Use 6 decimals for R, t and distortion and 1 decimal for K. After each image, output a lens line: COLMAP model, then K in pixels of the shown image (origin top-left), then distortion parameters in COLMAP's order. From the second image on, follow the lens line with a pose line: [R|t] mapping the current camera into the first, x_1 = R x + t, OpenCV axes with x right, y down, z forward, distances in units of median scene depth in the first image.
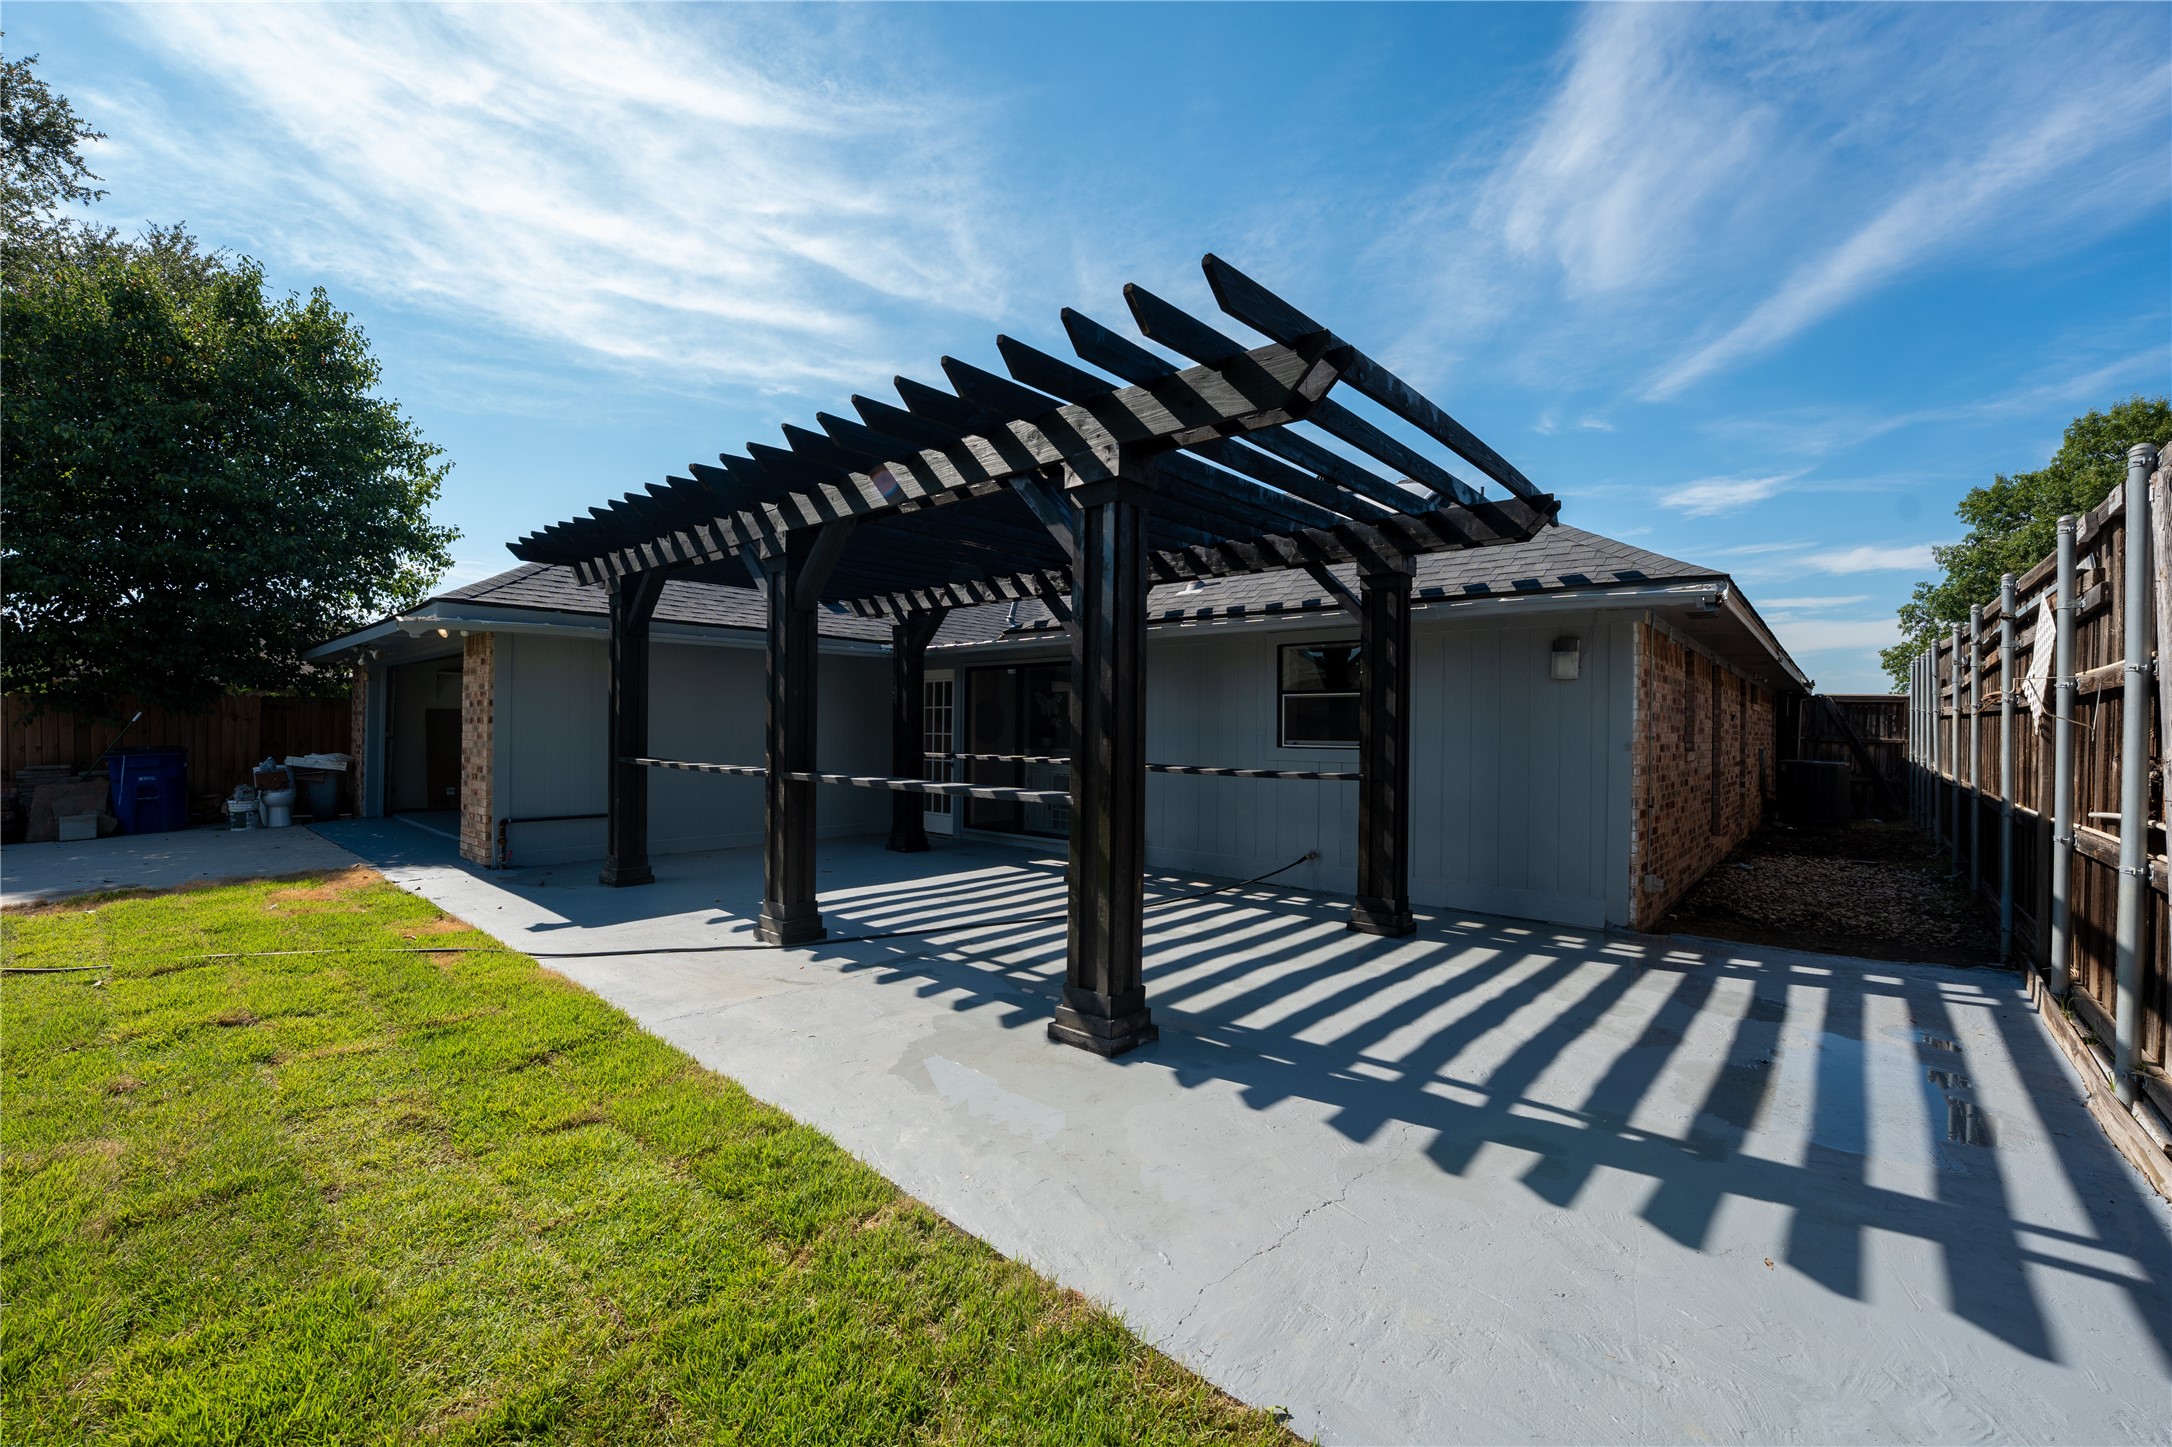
lens RADIAL K [[936.2, 0, 1078.1], [0, 936.2, 731.2], [0, 0, 1]] dist [-0.030303, 0.003269]
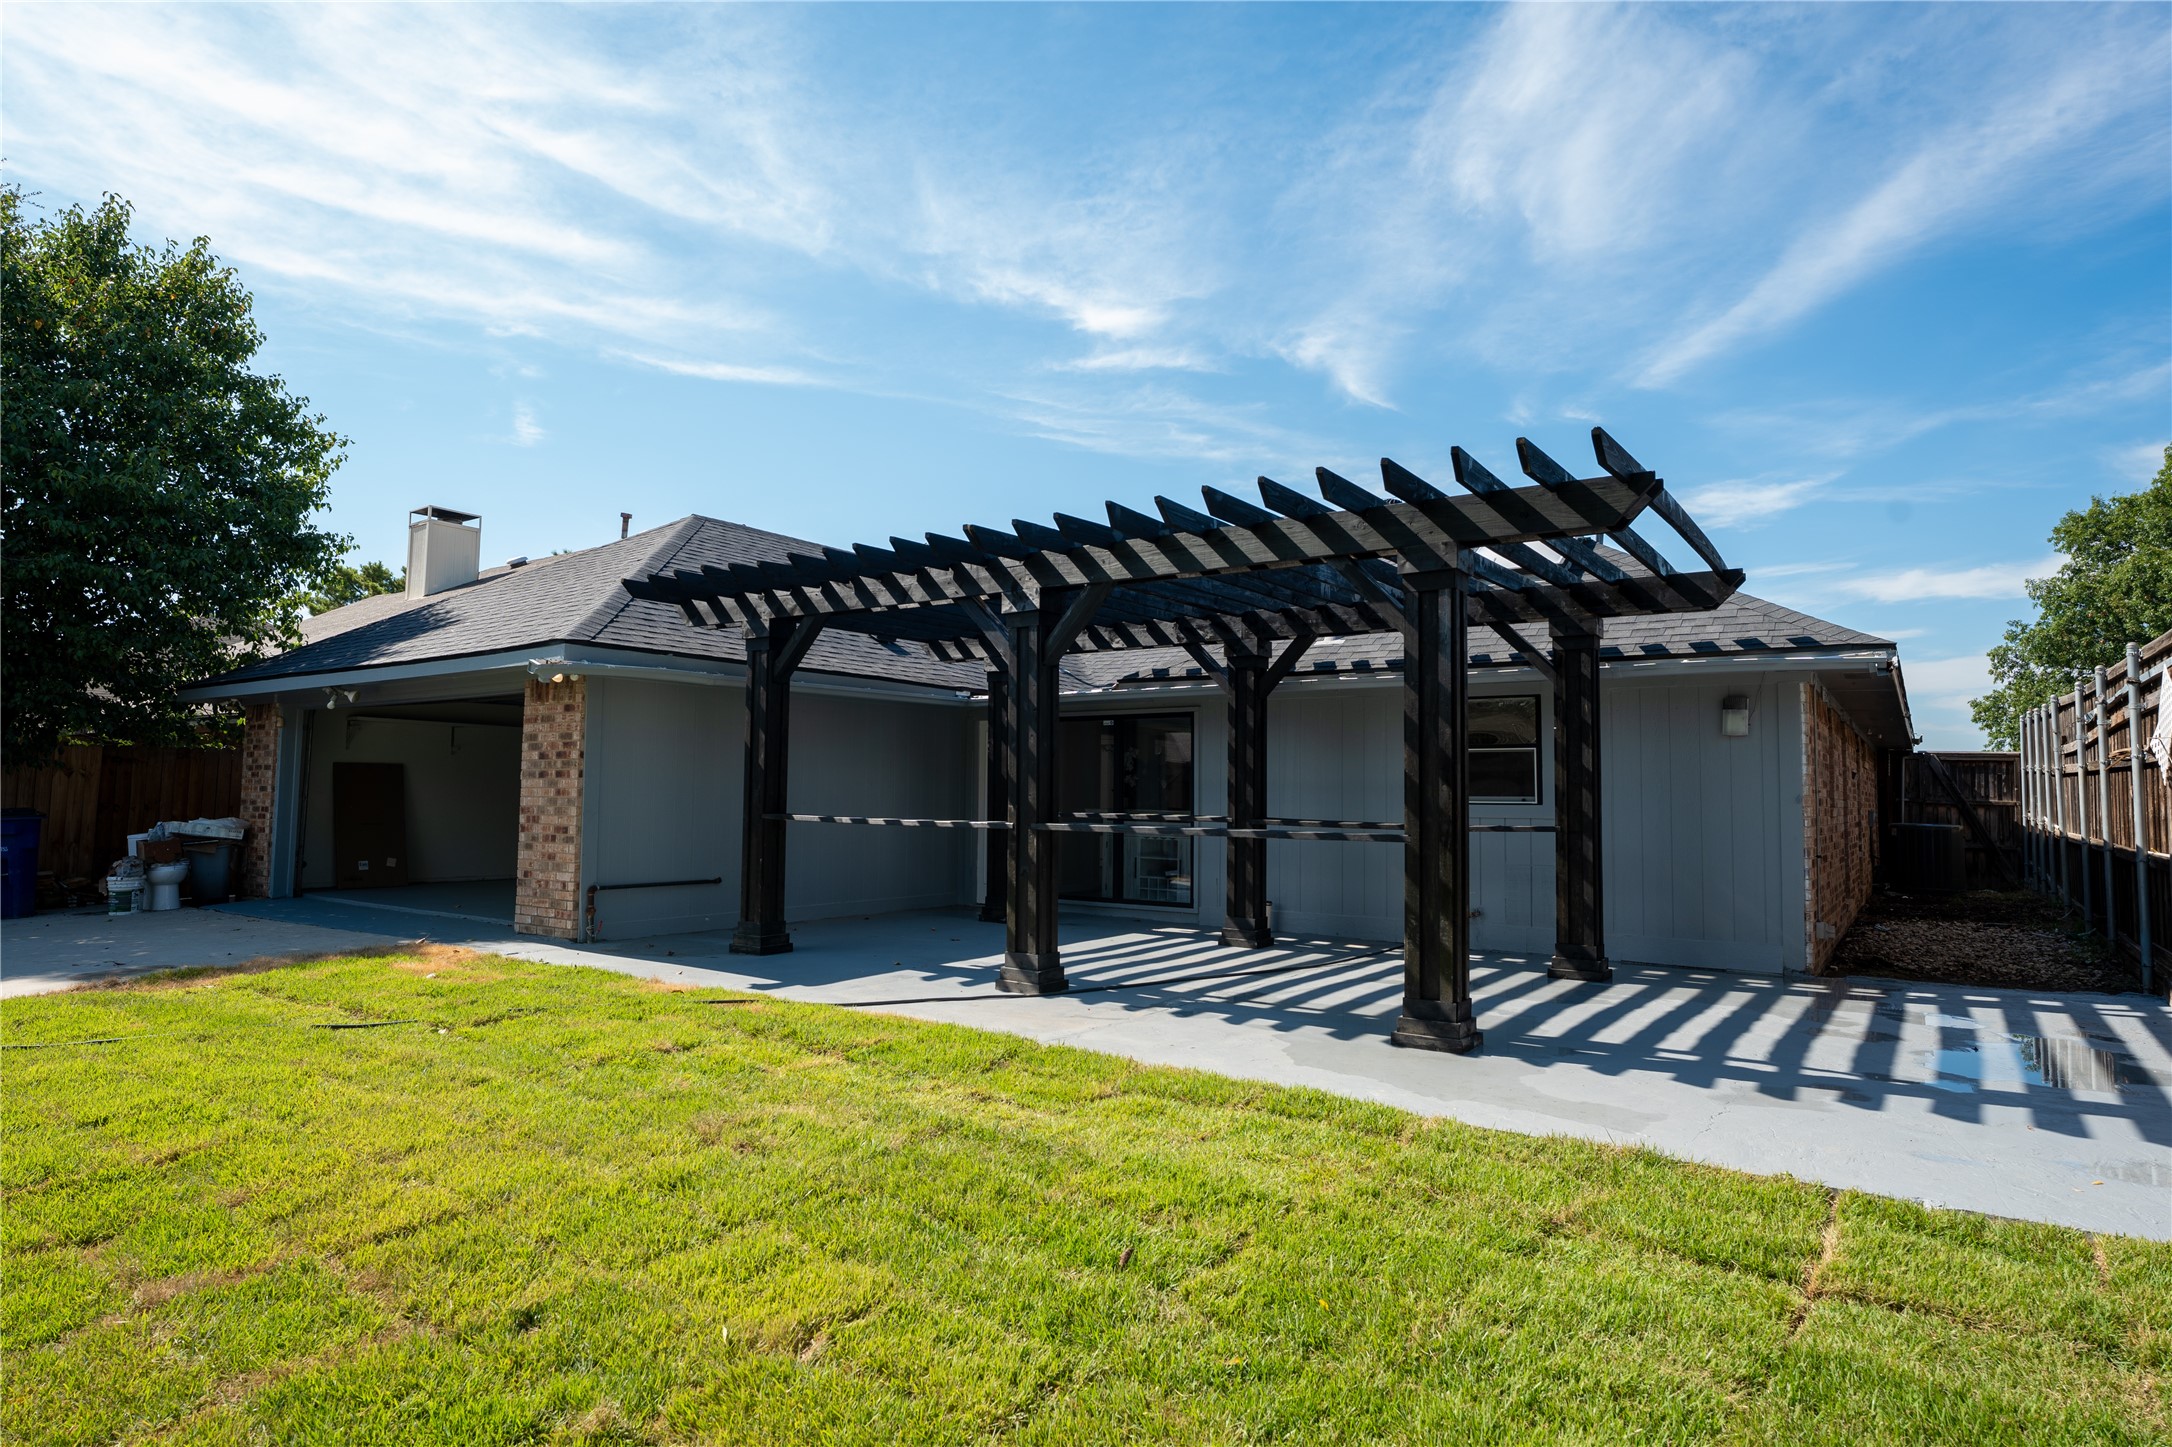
lens RADIAL K [[1256.5, 0, 1090.7], [0, 1256.5, 724.6], [0, 0, 1]] dist [0.007189, 0.001106]
pose [[0.993206, 0.006365, 0.116196, -0.309997], [0.000535, 0.998243, -0.059251, 0.013177], [-0.116369, 0.058911, 0.991457, -0.278432]]
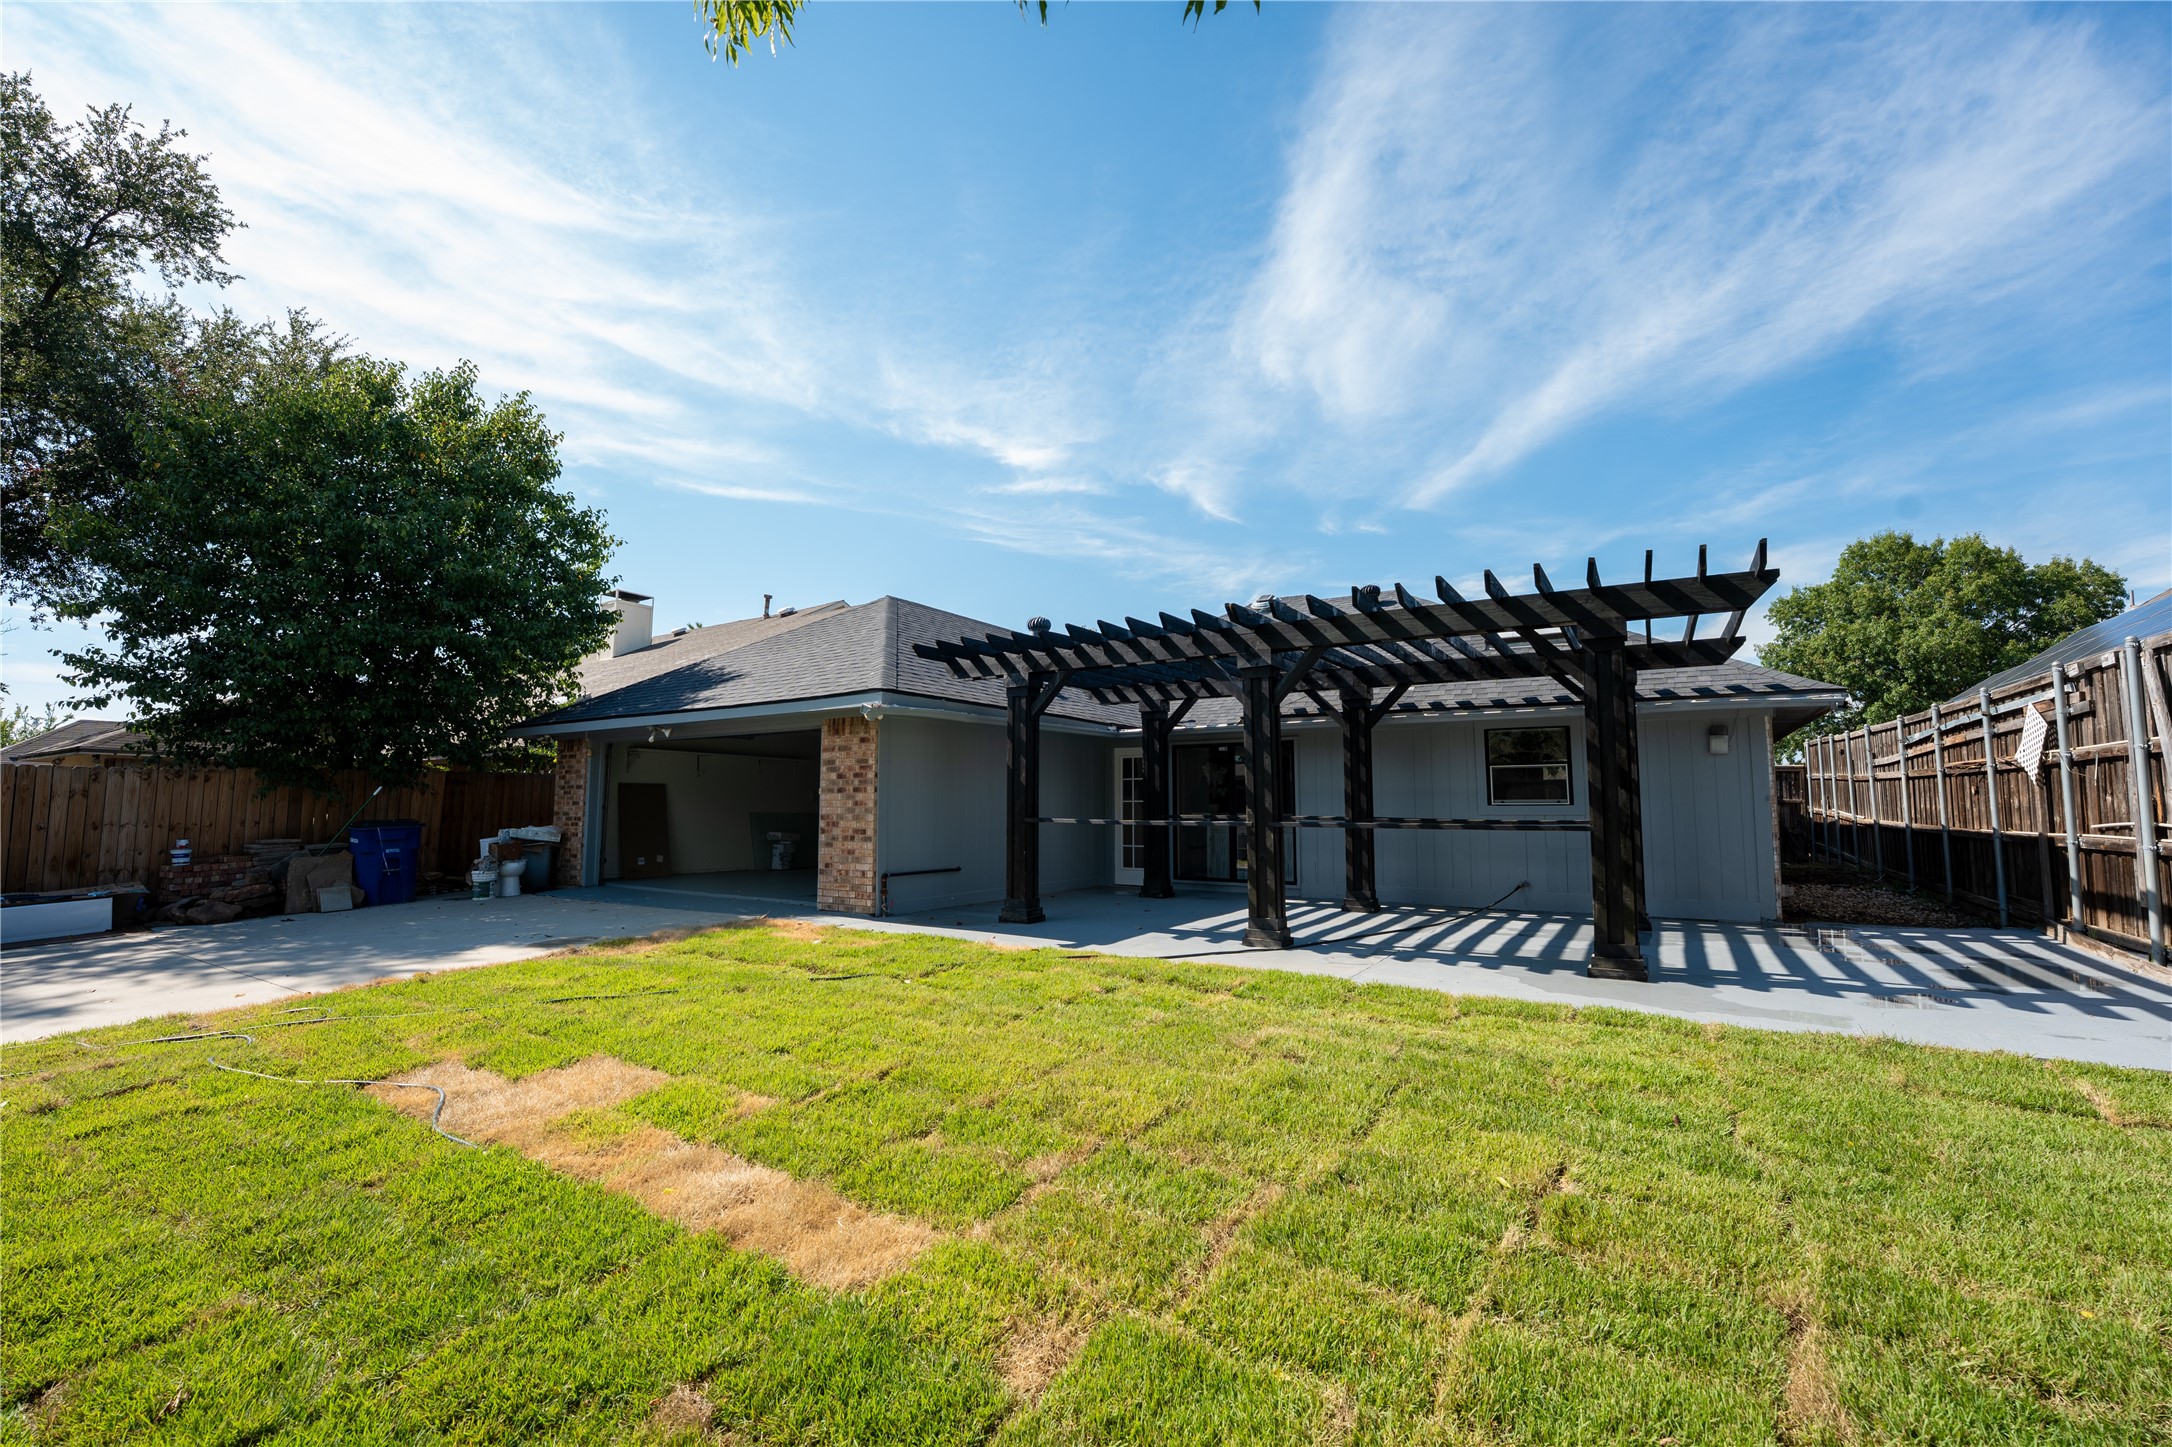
lens RADIAL K [[936.2, 0, 1063.9], [0, 936.2, 723.1], [0, 0, 1]] dist [-0.030303, 0.003269]
pose [[0.986041, 0.005534, 0.166409, -0.640746], [0.010138, 0.995598, -0.093181, 0.018285], [-0.166192, 0.093567, 0.981644, -0.238031]]
